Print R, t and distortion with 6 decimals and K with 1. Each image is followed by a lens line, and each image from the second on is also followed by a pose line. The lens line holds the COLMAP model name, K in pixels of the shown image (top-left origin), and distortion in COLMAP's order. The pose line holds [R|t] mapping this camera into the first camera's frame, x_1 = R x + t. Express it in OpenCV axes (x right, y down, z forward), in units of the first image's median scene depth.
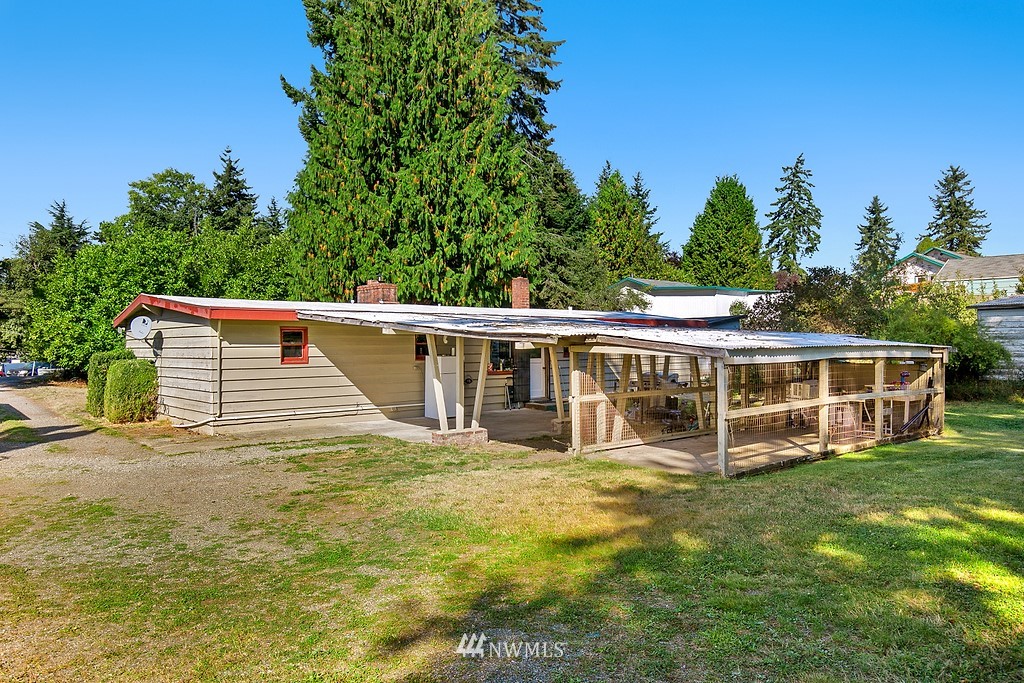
lens RADIAL K [[705.2, 0, 512.0], [0, 705.2, 341.5], [0, 0, 1]] dist [0.010410, 0.000424]
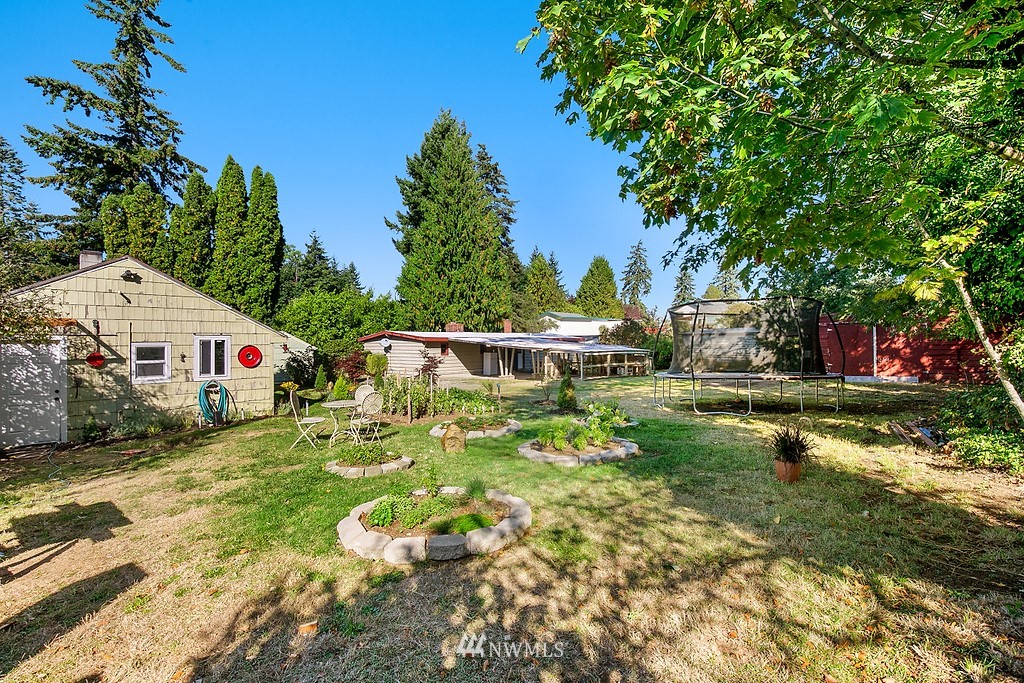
lens RADIAL K [[470.5, 0, 512.0], [0, 470.5, 341.5], [0, 0, 1]] dist [-0.023880, 0.000444]
pose [[0.994959, 0.003108, 0.100235, -0.121584], [-0.003059, 0.999995, -0.000643, -0.014093], [-0.100237, 0.000333, 0.994964, -0.531326]]
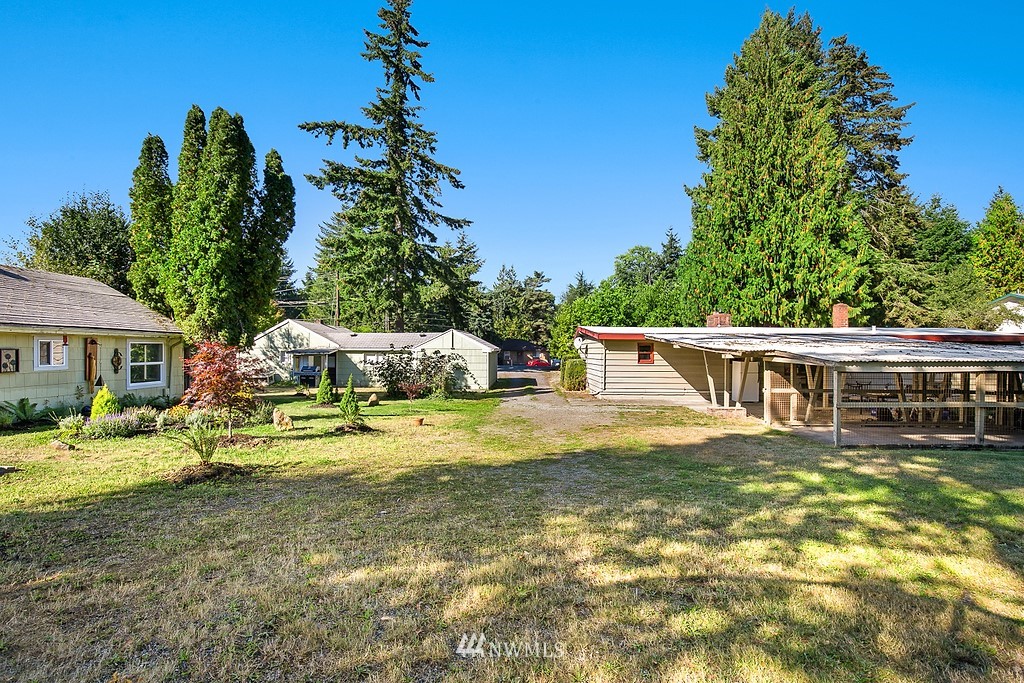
lens RADIAL K [[470.5, 0, 512.0], [0, 470.5, 341.5], [0, 0, 1]] dist [-0.023880, 0.000444]
pose [[0.742058, -0.000619, -0.670335, 0.128193], [-0.009275, 0.999894, -0.011191, -0.004022], [0.670271, 0.014522, 0.741974, -0.058291]]
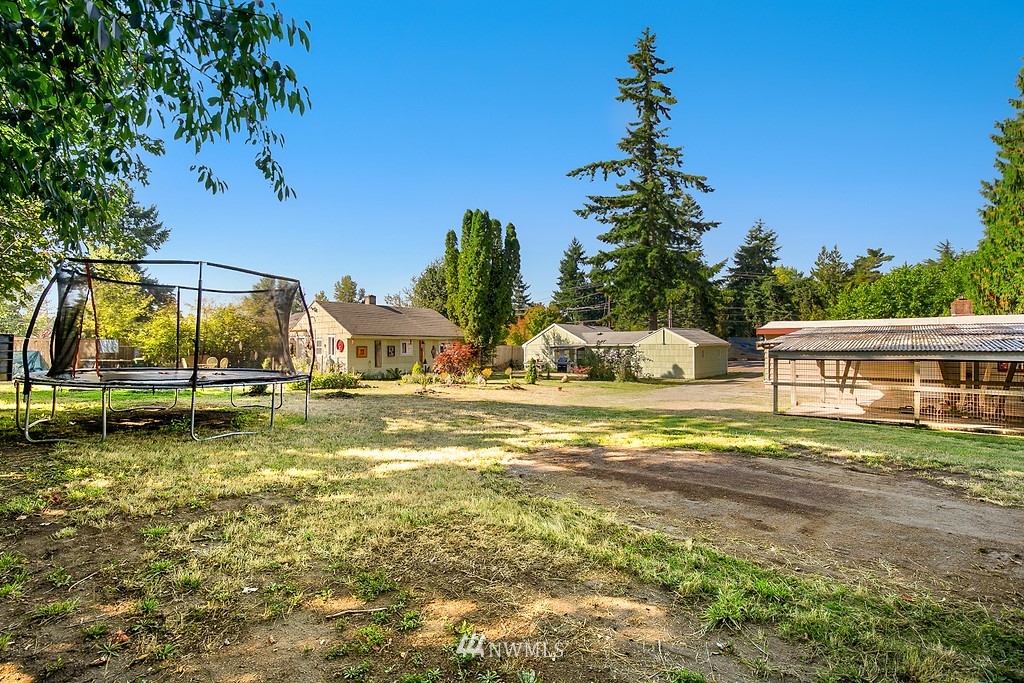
lens RADIAL K [[470.5, 0, 512.0], [0, 470.5, 341.5], [0, 0, 1]] dist [-0.023880, 0.000444]
pose [[0.165074, -0.000958, -0.986281, 0.402356], [0.004066, 0.999992, -0.000291, -0.005646], [0.986273, -0.003962, 0.165077, 0.002783]]
